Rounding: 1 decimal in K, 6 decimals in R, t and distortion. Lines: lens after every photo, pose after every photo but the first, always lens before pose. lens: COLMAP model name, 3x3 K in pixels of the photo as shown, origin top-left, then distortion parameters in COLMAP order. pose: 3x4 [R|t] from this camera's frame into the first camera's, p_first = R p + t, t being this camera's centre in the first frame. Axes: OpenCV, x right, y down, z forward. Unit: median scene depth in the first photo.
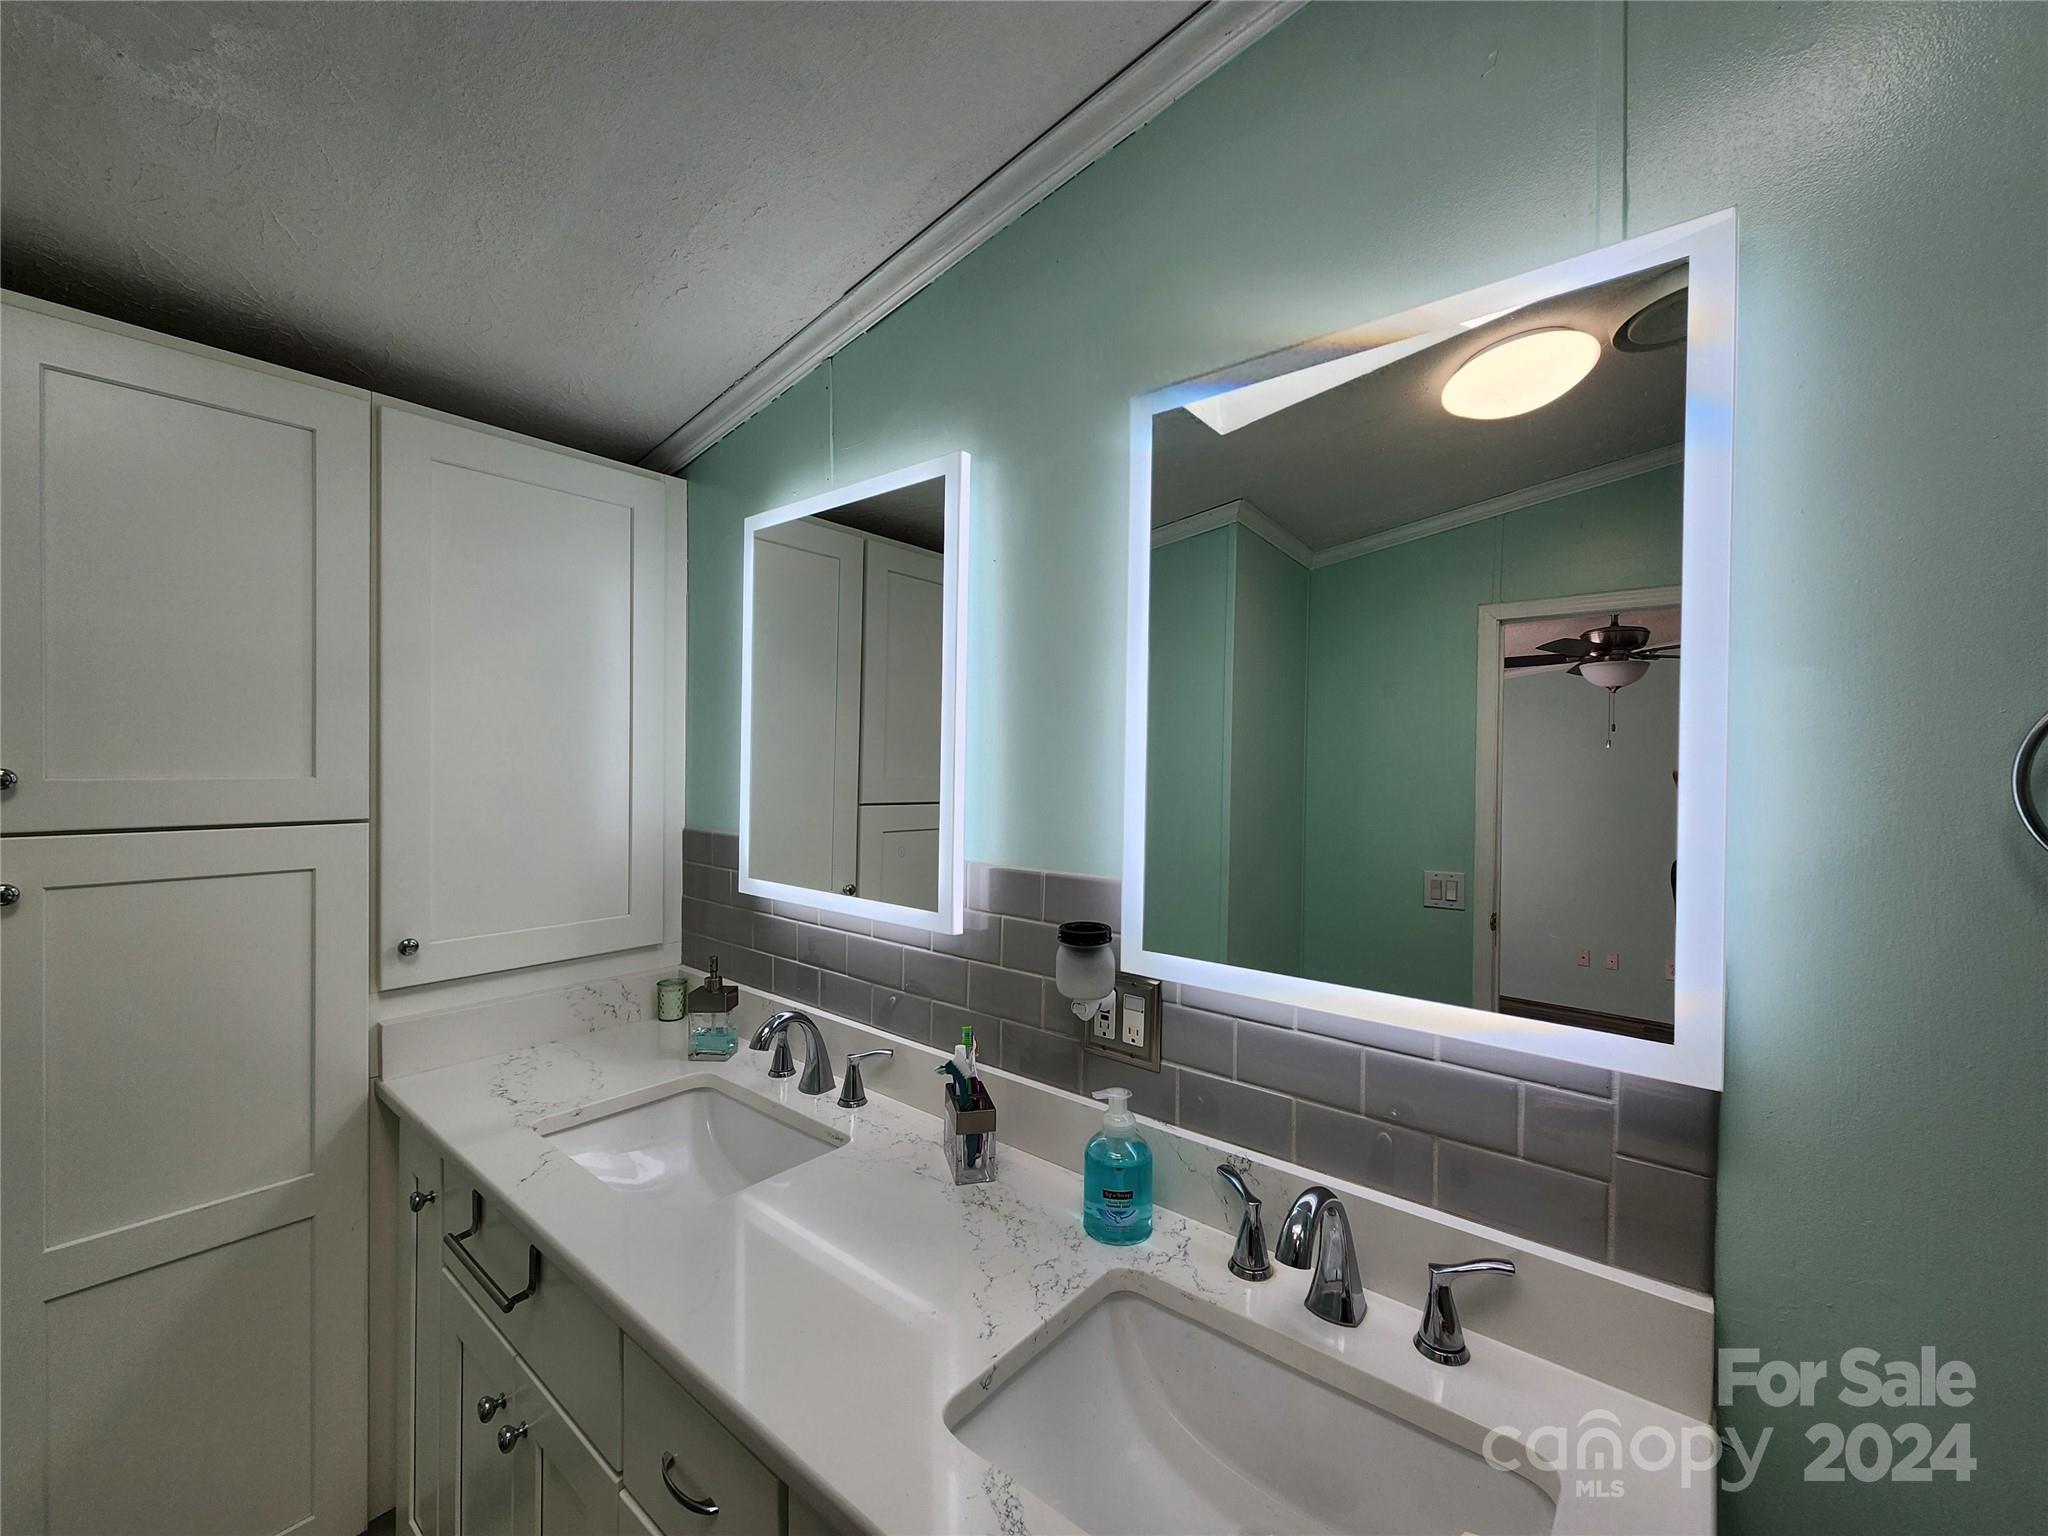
lens RADIAL K [[833.8, 0, 1013.7], [0, 833.8, 771.3], [0, 0, 1]] dist [0.000654, 0.000076]
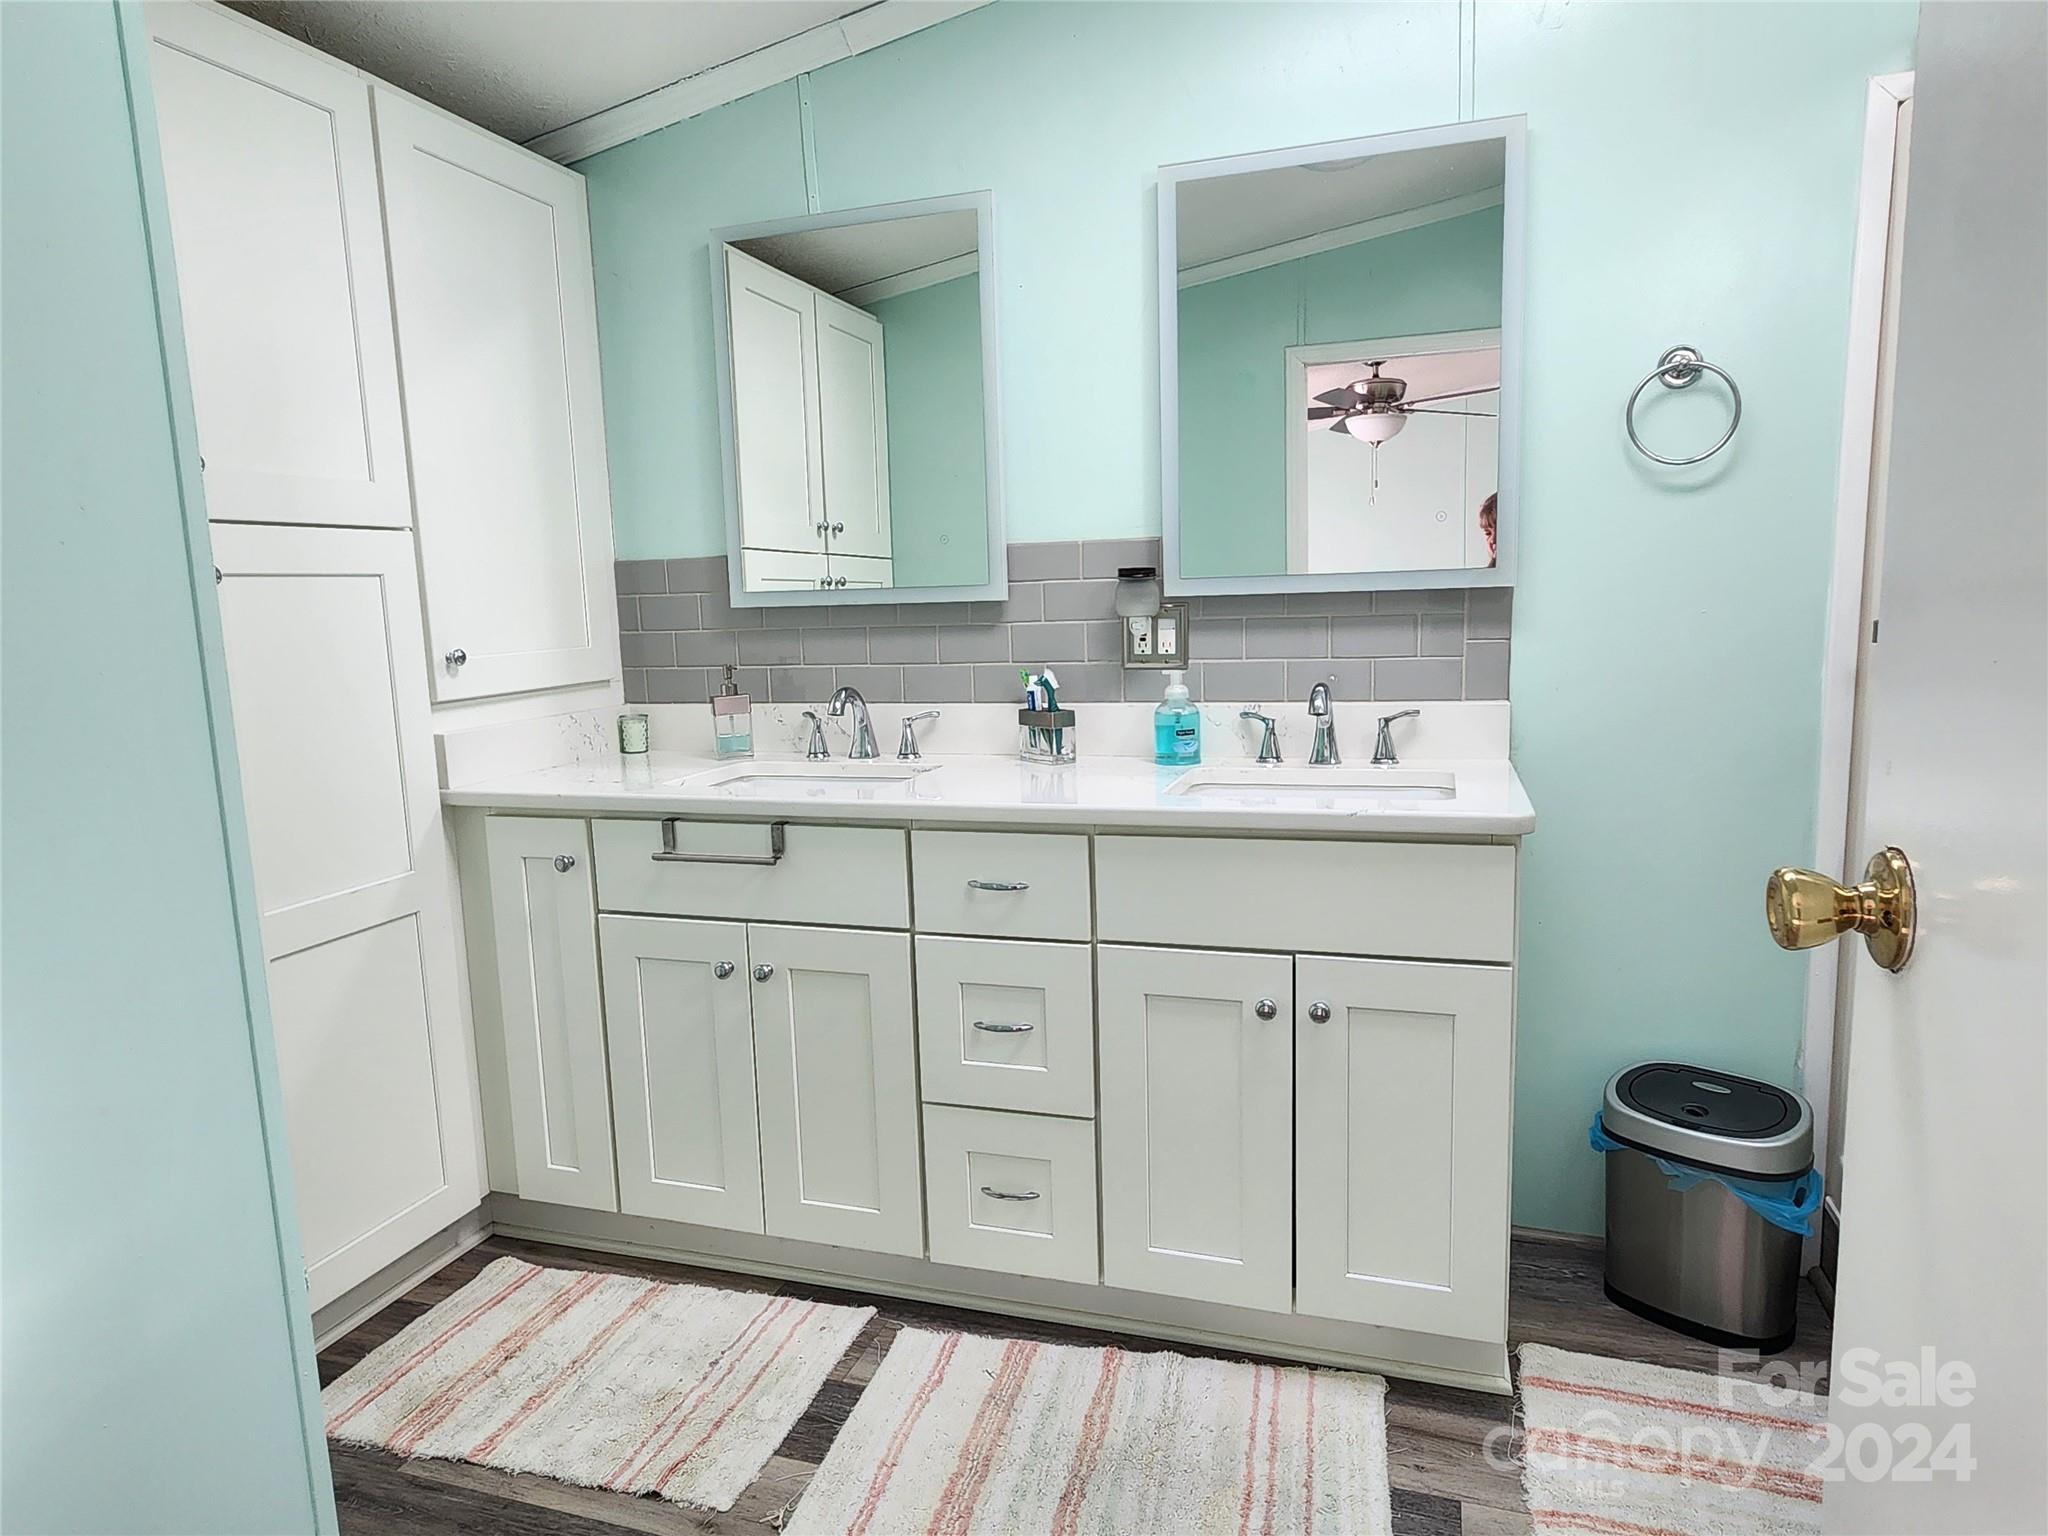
lens RADIAL K [[1231.5, 0, 1038.5], [0, 1231.5, 767.4], [0, 0, 1]] dist [0.002068, -0.003692]
pose [[0.924994, -0.092492, 0.368552, -0.528015], [0.041743, 0.988787, 0.143378, 0.130341], [-0.377681, -0.117240, 0.918484, -0.538414]]
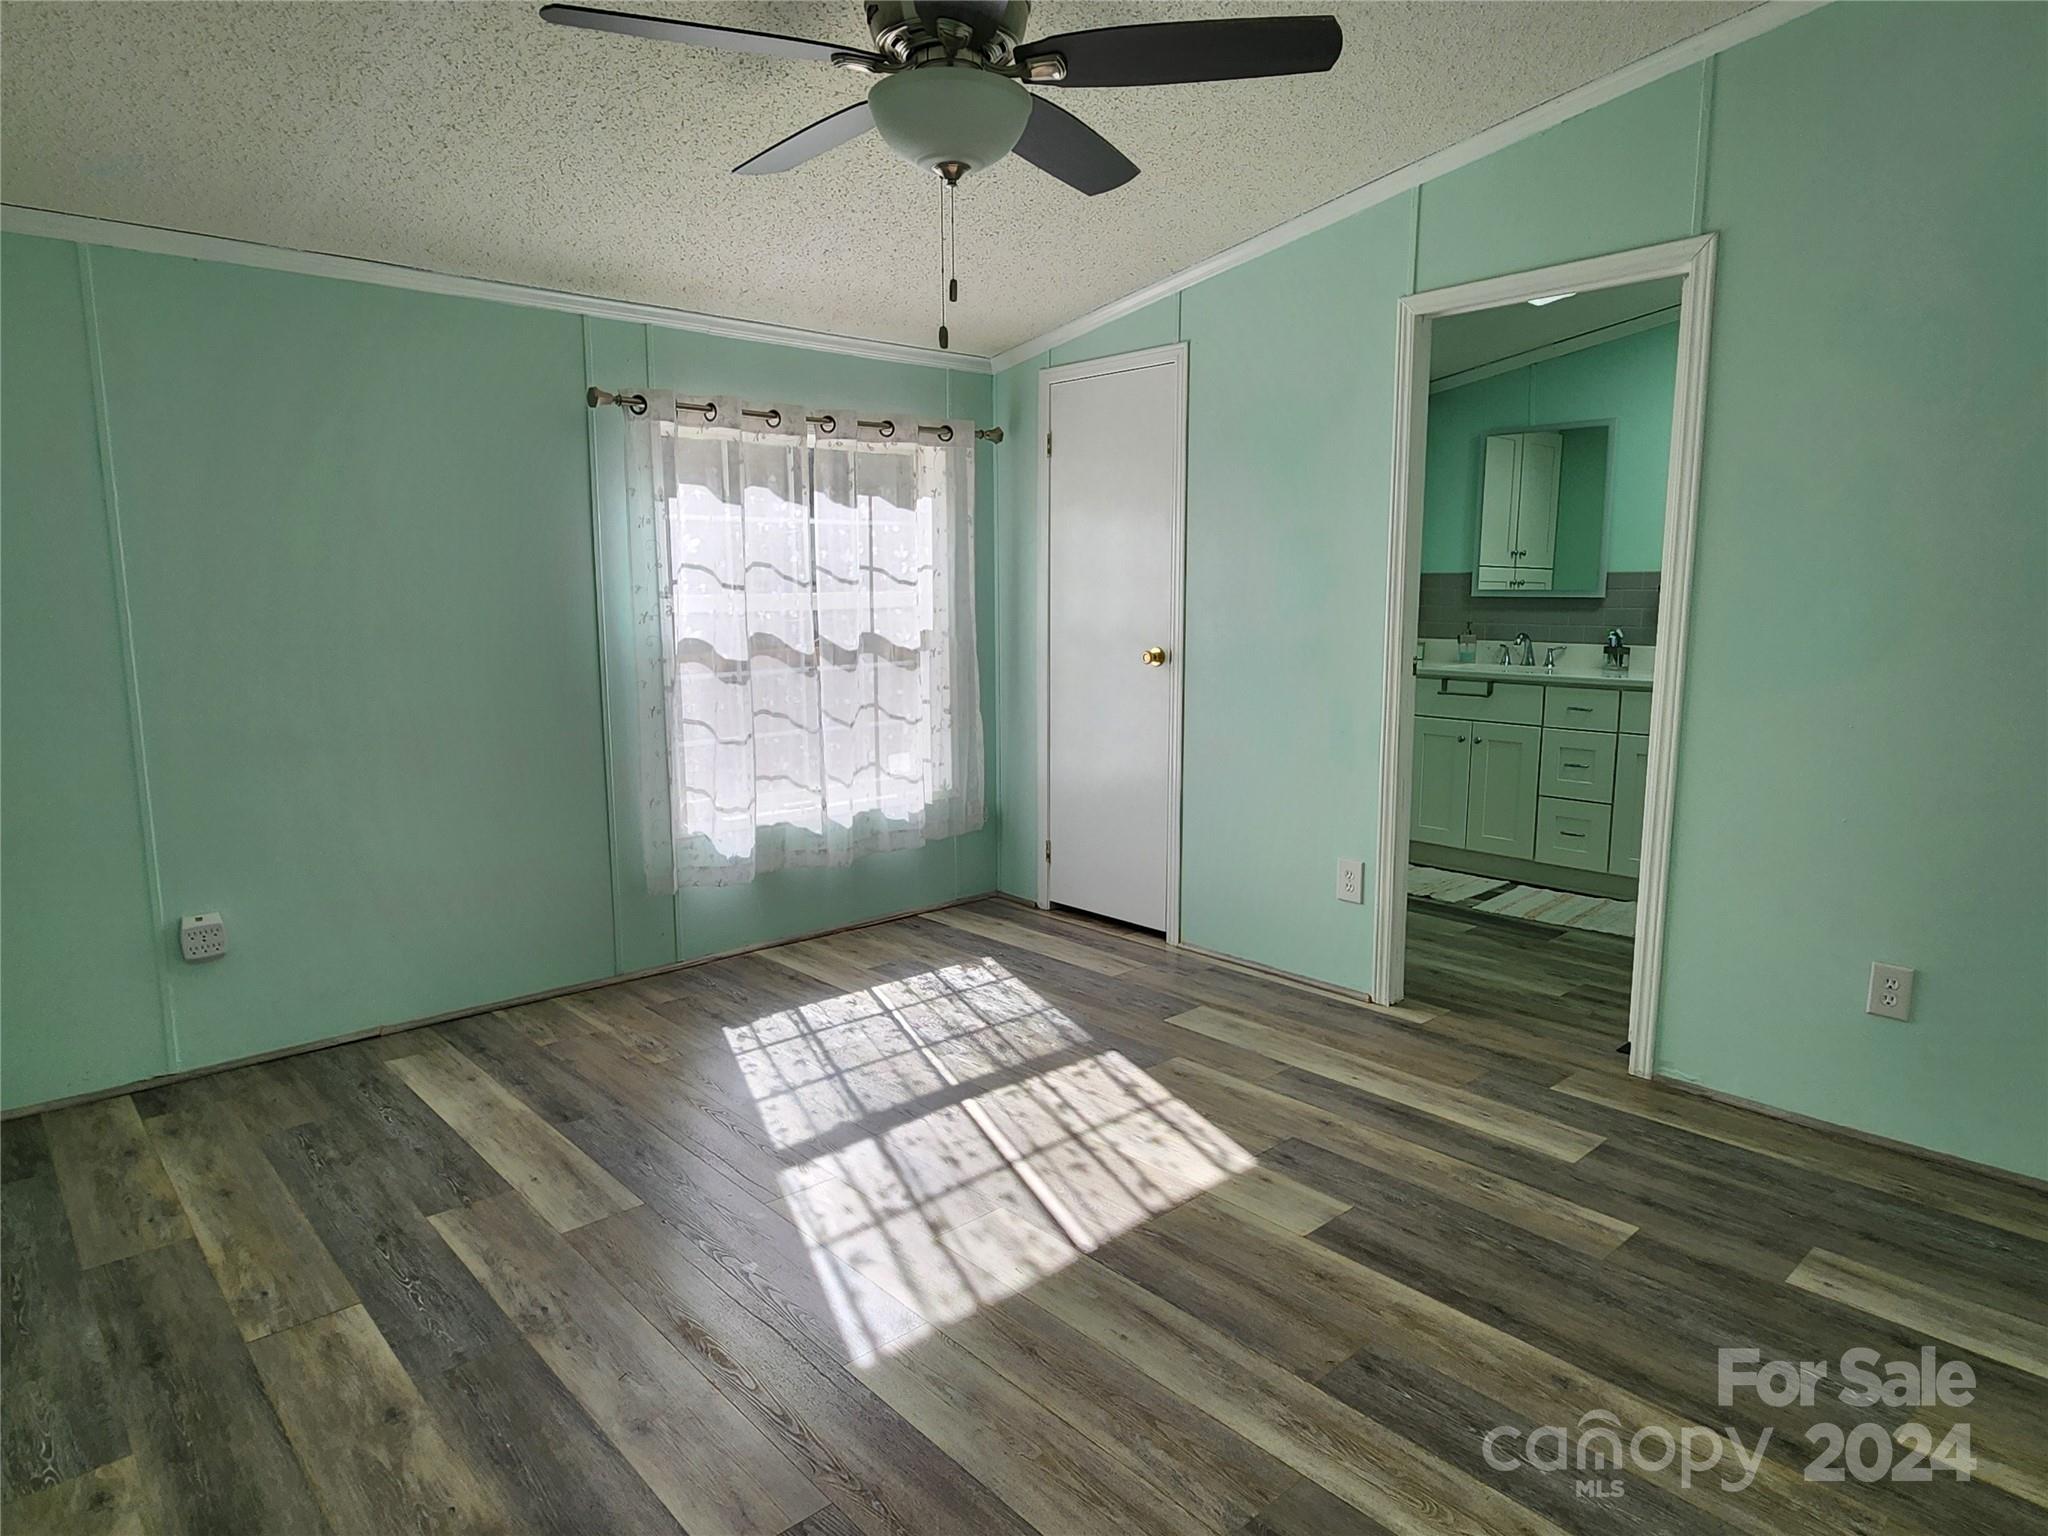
lens RADIAL K [[1231.5, 0, 1024.9], [0, 1231.5, 767.6], [0, 0, 1]] dist [0.002068, -0.003692]
pose [[0.991147, 0.007937, -0.132532, -1.082773], [0.011880, 0.988906, 0.148070, 0.086950], [0.132237, -0.148333, 0.980056, -2.597940]]
